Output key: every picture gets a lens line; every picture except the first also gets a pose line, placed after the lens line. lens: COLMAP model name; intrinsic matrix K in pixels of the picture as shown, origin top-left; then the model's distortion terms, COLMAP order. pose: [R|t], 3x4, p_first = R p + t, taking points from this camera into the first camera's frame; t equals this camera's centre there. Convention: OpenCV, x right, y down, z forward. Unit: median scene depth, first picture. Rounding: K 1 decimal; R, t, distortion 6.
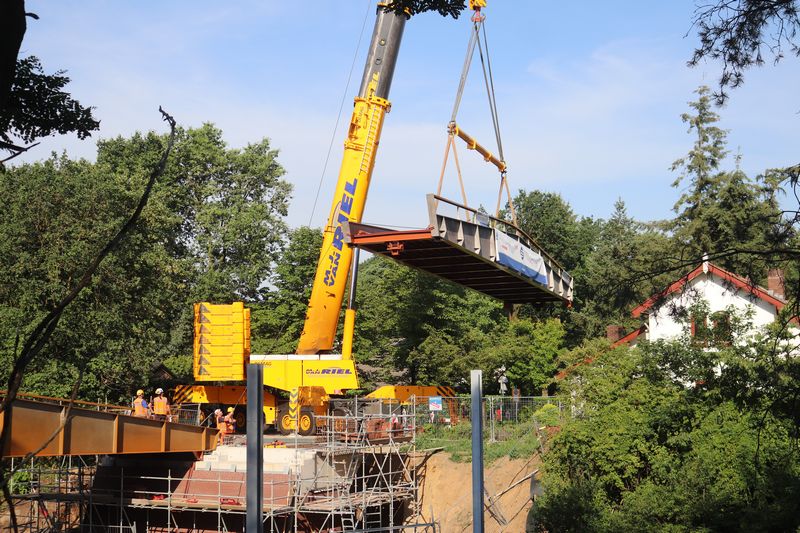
lens RADIAL K [[1174.3, 0, 399.6], [0, 1174.3, 266.2], [0, 0, 1]] dist [-0.055287, 0.000000]
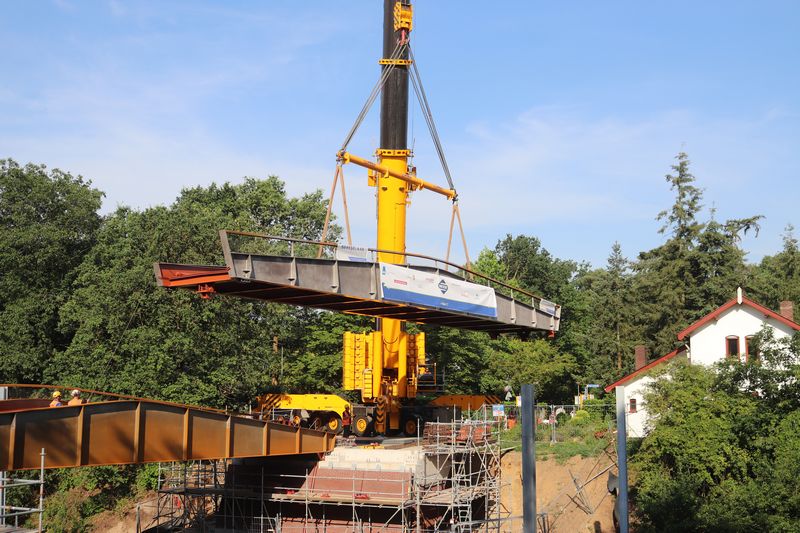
lens RADIAL K [[941.1, 0, 425.9], [0, 941.1, 261.0], [0, 0, 1]] dist [-0.095557, 0.000000]
pose [[0.998081, 0.010296, 0.061053, -0.106452], [-0.008119, 0.999326, -0.035802, -0.001265], [-0.061381, 0.035237, 0.997492, 0.039878]]
